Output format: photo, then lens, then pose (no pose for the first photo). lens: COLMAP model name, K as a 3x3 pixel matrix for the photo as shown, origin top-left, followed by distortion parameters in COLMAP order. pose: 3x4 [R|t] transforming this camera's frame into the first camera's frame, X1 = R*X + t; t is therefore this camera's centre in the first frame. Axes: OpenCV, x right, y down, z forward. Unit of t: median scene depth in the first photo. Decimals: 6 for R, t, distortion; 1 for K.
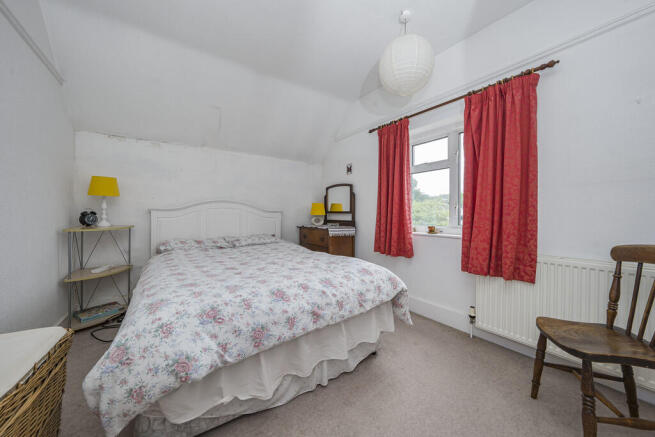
lens RADIAL K [[233.2, 0, 328.3], [0, 233.2, 217.2], [0, 0, 1]] dist [-0.016351, 0.000508]
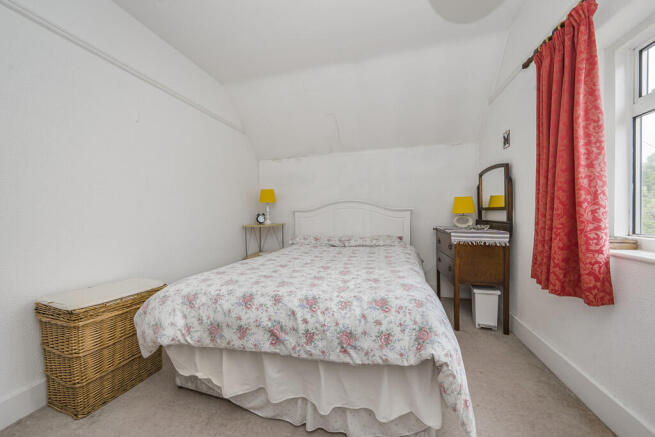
lens RADIAL K [[233.2, 0, 328.6], [0, 233.2, 219.6], [0, 0, 1]] dist [-0.016351, 0.000508]
pose [[0.639988, 0.007756, -0.768346, 0.359089], [0.005073, 0.999885, 0.014318, -0.003020], [0.768368, -0.013061, 0.639875, 0.318270]]
